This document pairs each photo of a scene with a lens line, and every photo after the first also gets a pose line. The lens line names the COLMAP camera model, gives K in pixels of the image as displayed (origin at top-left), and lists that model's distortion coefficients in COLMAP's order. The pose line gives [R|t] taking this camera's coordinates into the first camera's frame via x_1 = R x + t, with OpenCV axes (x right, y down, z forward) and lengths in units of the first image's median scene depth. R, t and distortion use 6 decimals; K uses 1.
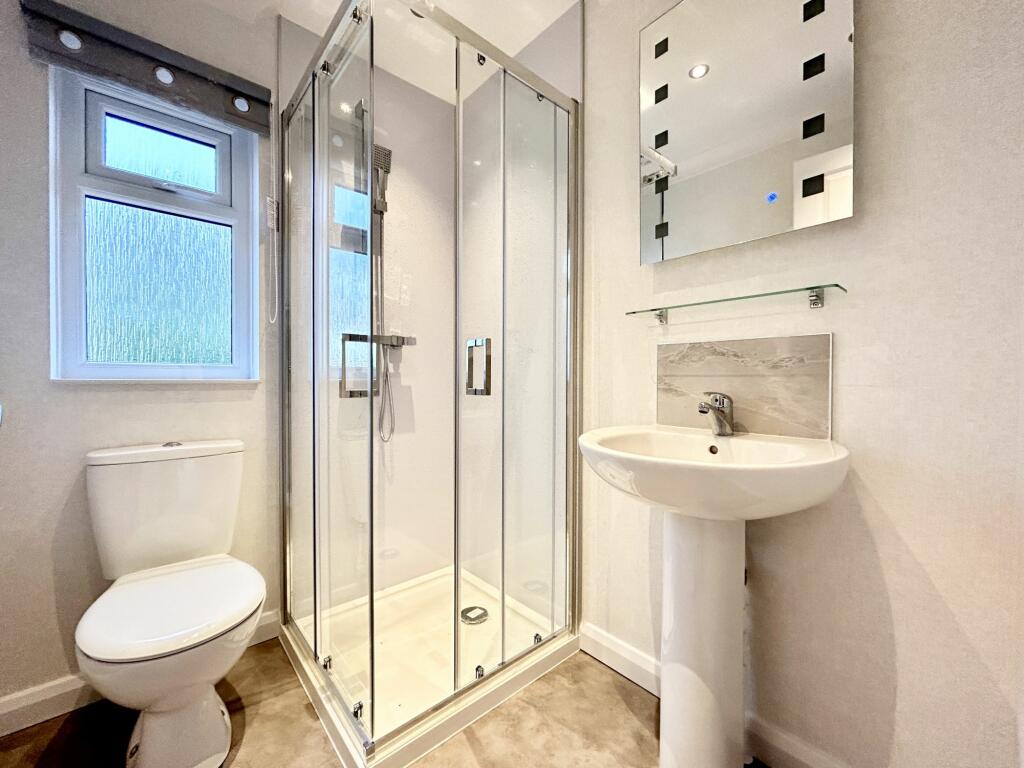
lens RADIAL K [[416.0, 0, 510.5], [0, 416.0, 382.9], [0, 0, 1]] dist [0.002642, 0.000216]
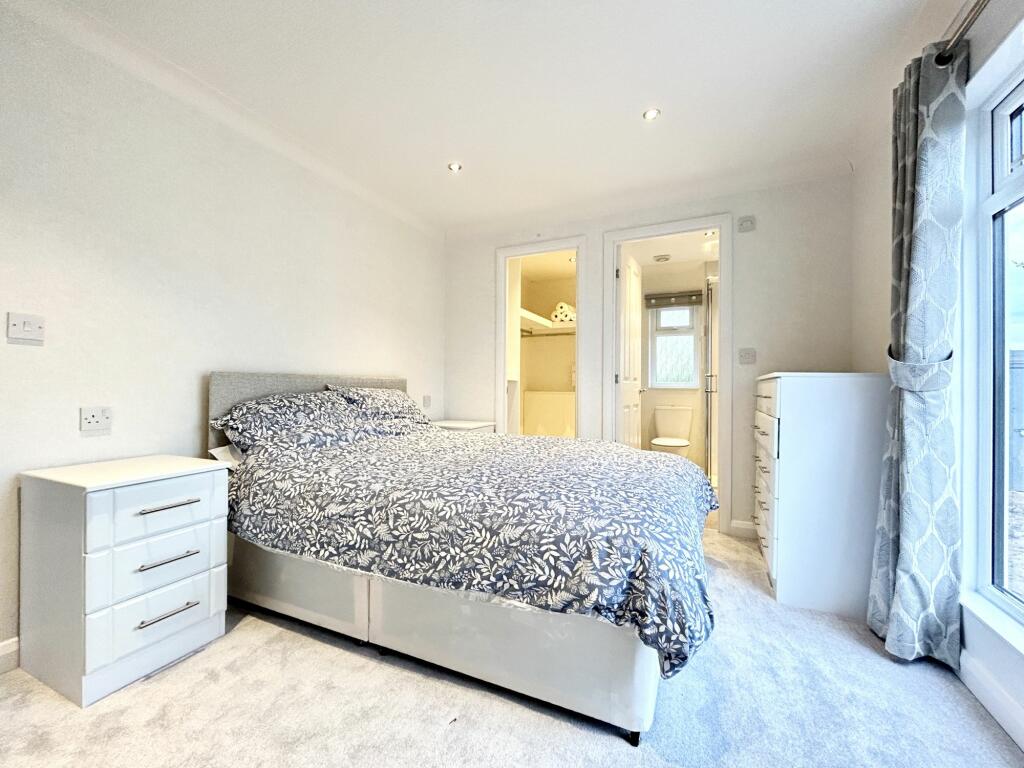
lens RADIAL K [[416.0, 0, 509.9], [0, 416.0, 385.7], [0, 0, 1]] dist [0.002642, 0.000216]
pose [[0.395879, -0.001646, -0.918301, 1.583709], [-0.011603, 0.999910, -0.006794, 0.013976], [0.918229, 0.013344, 0.395824, -1.402582]]
